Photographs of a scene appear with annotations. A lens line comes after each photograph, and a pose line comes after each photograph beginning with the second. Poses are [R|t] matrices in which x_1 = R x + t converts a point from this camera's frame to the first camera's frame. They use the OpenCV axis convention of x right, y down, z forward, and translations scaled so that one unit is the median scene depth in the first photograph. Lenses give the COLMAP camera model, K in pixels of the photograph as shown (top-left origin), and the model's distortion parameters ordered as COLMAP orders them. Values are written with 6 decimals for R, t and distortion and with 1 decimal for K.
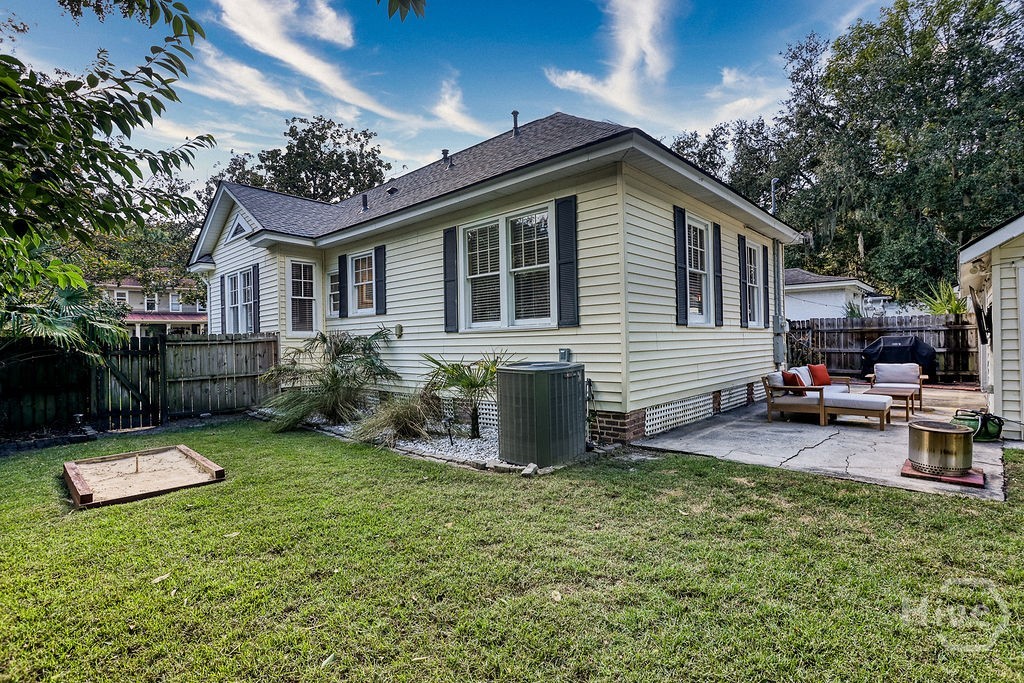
lens RADIAL K [[490.6, 0, 520.1], [0, 490.6, 334.6], [0, 0, 1]] dist [-0.069729, 0.025044]
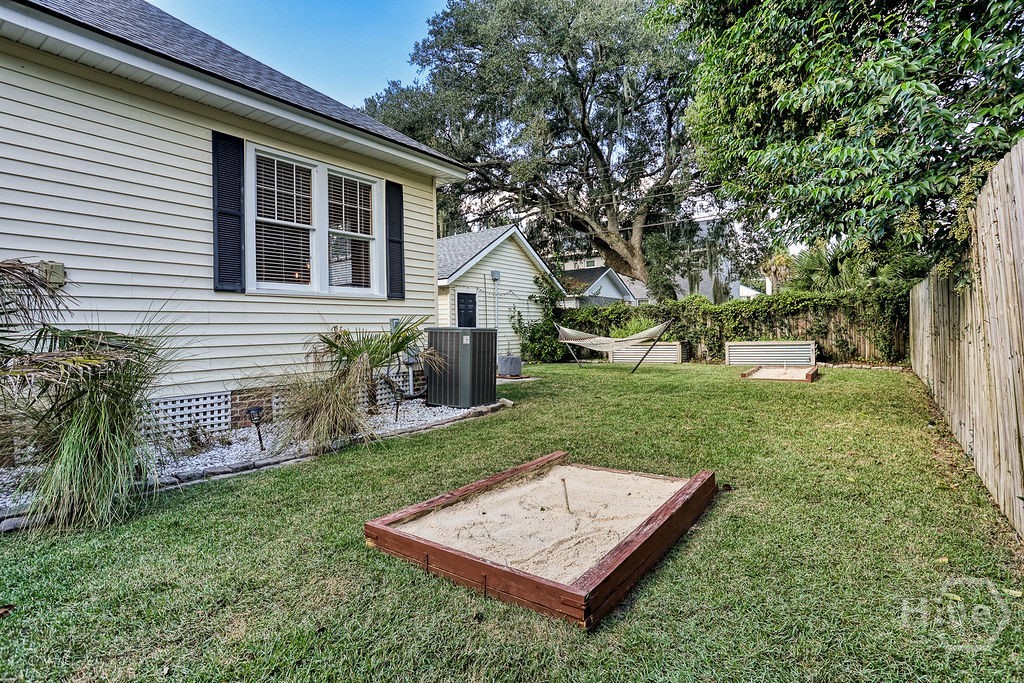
lens RADIAL K [[490.6, 0, 520.1], [0, 490.6, 334.6], [0, 0, 1]] dist [-0.069729, 0.025044]
pose [[-0.132328, 0.019030, 0.991023, -0.728001], [0.020599, 0.999653, -0.016445, 0.062633], [-0.990992, 0.018238, -0.132674, 0.611923]]
